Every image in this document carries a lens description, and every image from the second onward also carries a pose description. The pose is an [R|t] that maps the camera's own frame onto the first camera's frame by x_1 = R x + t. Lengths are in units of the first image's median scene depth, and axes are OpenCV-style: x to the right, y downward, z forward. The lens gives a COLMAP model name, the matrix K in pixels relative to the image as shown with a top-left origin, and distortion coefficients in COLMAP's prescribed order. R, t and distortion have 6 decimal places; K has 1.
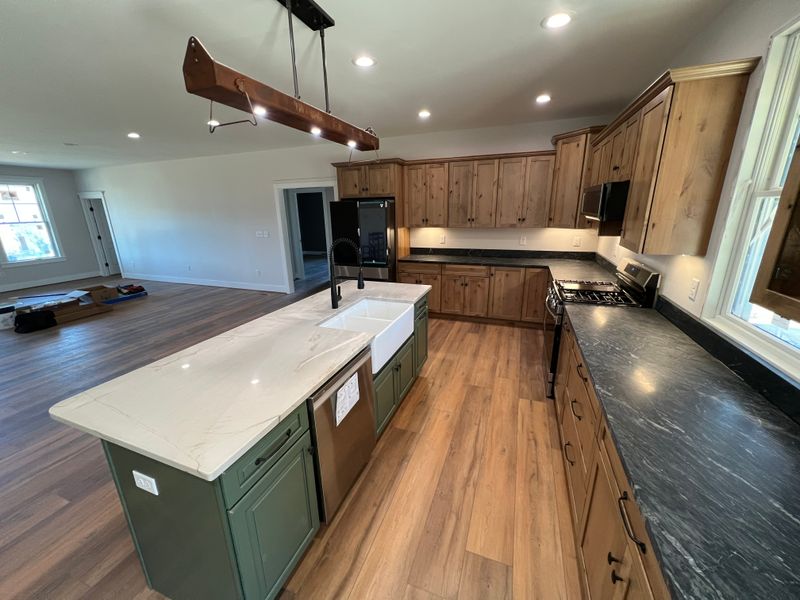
lens RADIAL K [[319.0, 0, 397.8], [0, 319.0, 301.1], [0, 0, 1]] dist [-0.000604, 0.000668]
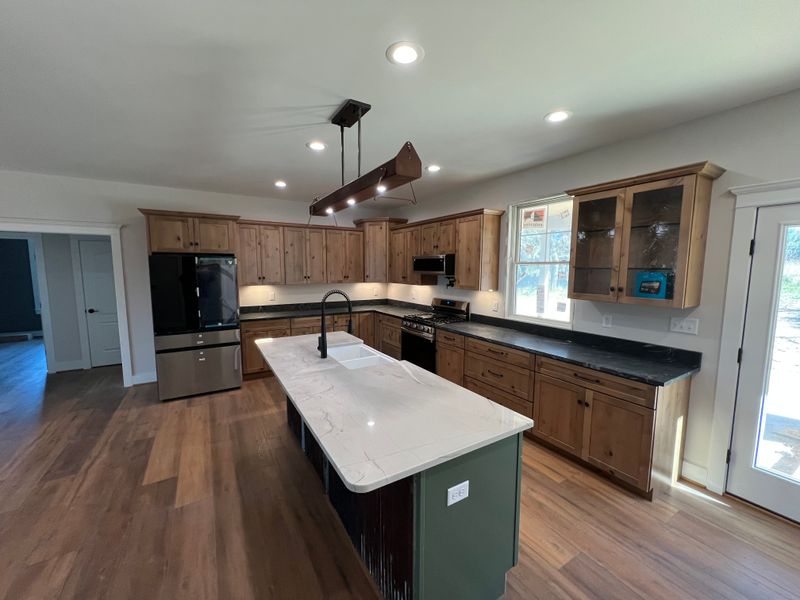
lens RADIAL K [[319.0, 0, 397.6], [0, 319.0, 299.9], [0, 0, 1]] dist [-0.000604, 0.000668]
pose [[0.610532, -0.059695, 0.789739, -0.476768], [0.208157, 0.974193, -0.087284, -0.011544], [-0.764148, 0.217680, 0.607202, 0.087719]]
